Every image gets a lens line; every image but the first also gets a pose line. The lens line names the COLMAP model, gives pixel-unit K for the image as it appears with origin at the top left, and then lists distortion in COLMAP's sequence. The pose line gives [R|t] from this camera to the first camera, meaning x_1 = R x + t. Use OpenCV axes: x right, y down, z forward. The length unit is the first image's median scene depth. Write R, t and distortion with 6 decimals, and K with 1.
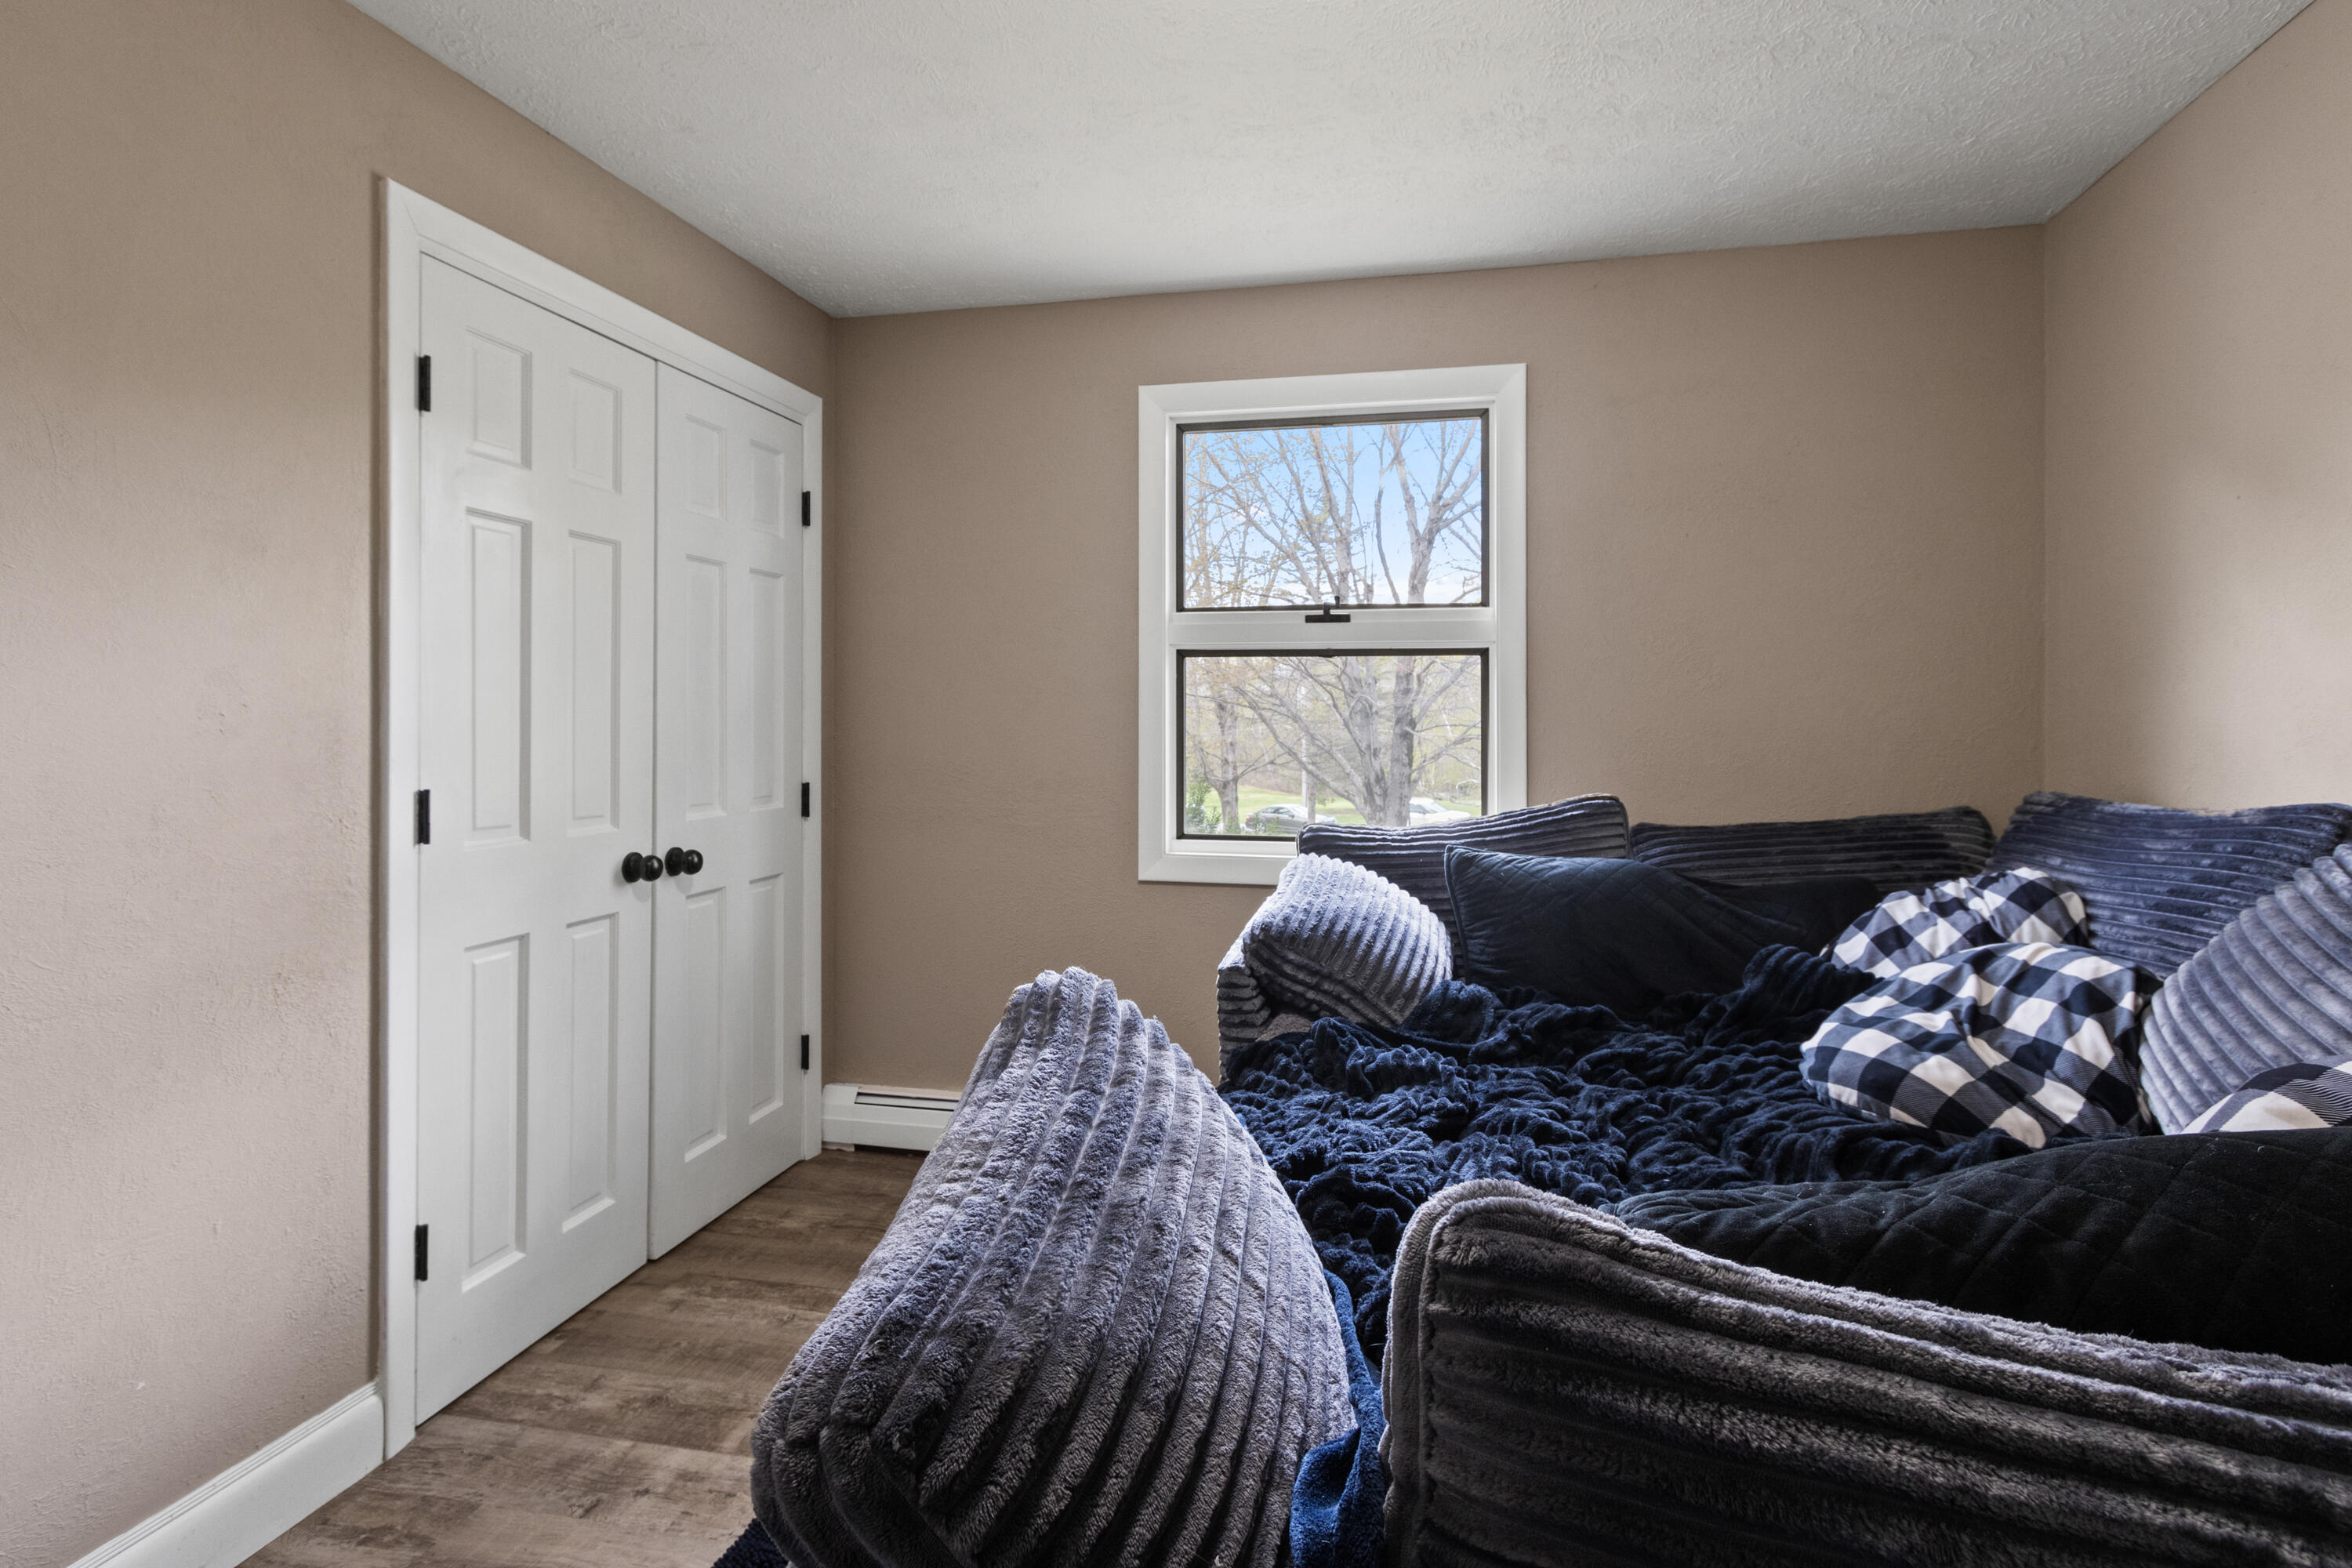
lens RADIAL K [[1156.5, 0, 1178.9], [0, 1156.5, 704.9], [0, 0, 1]] dist [0.007104, -0.000348]
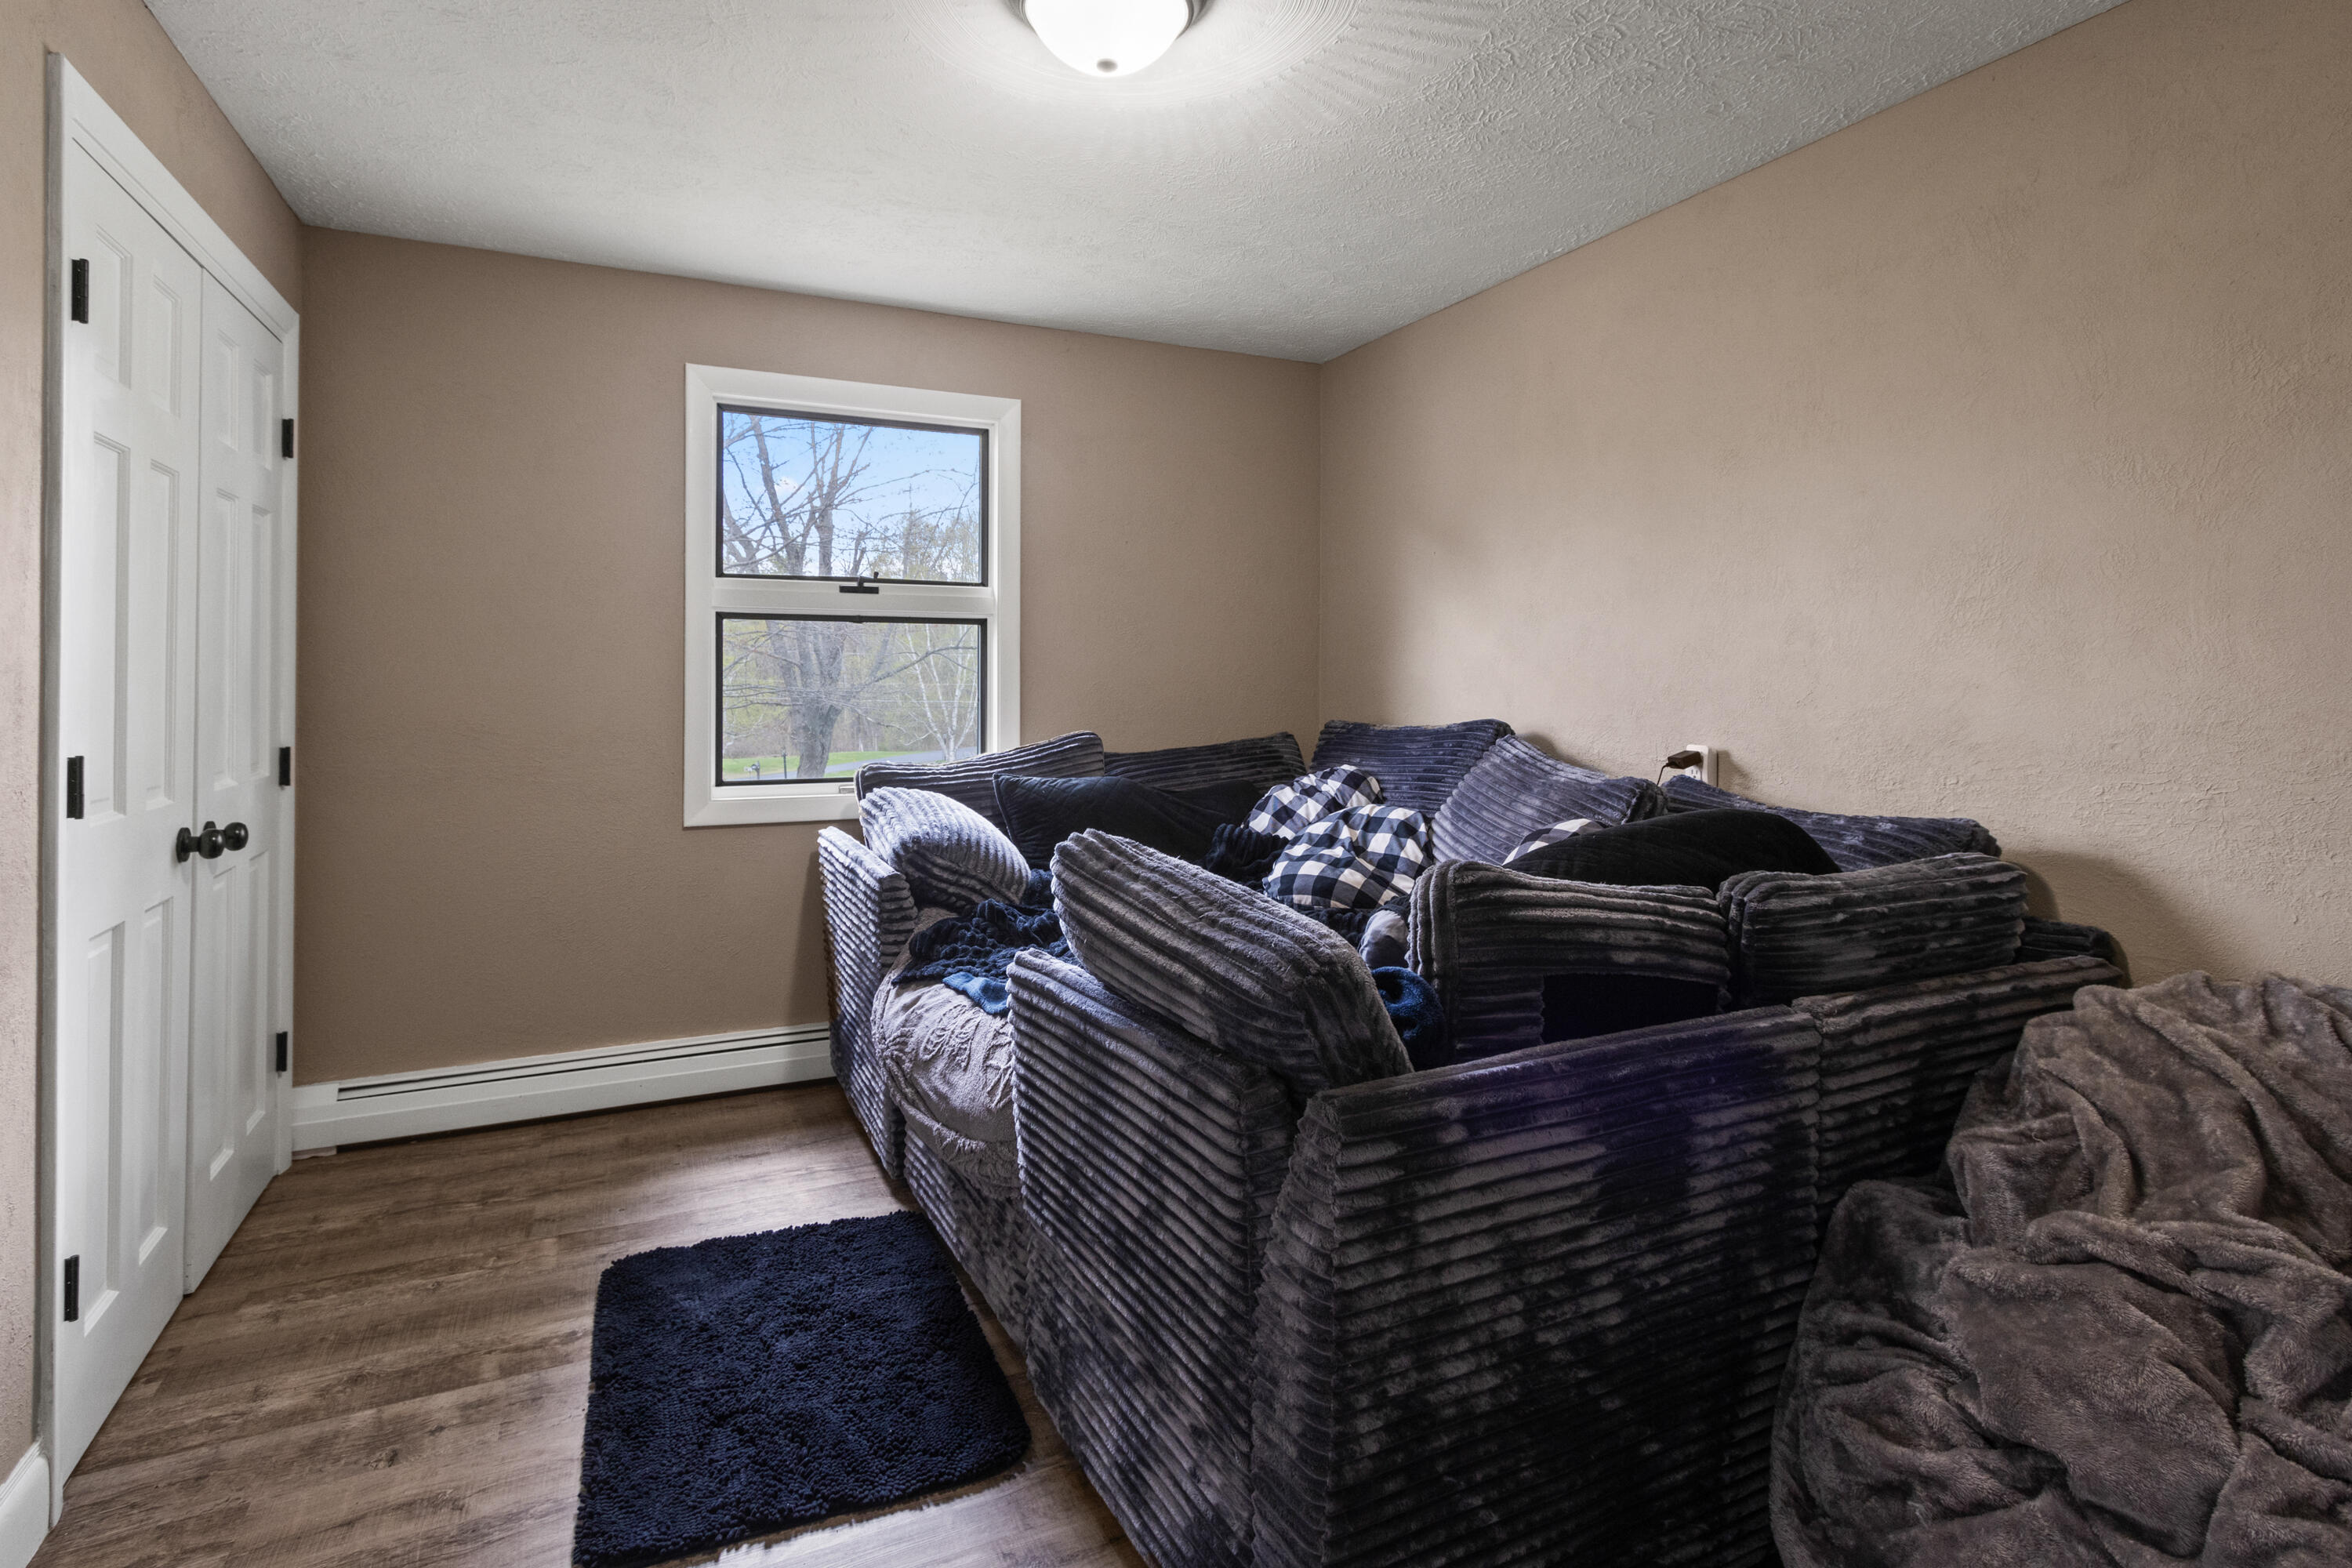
lens RADIAL K [[1152.6, 0, 1163.6], [0, 1152.6, 661.3], [0, 0, 1]] dist [0.013300, 0.000263]
pose [[0.800129, 0.007886, 0.599776, -0.469846], [-0.007538, 0.999967, -0.003091, -0.001661], [-0.599780, -0.002048, 0.800162, -0.169674]]
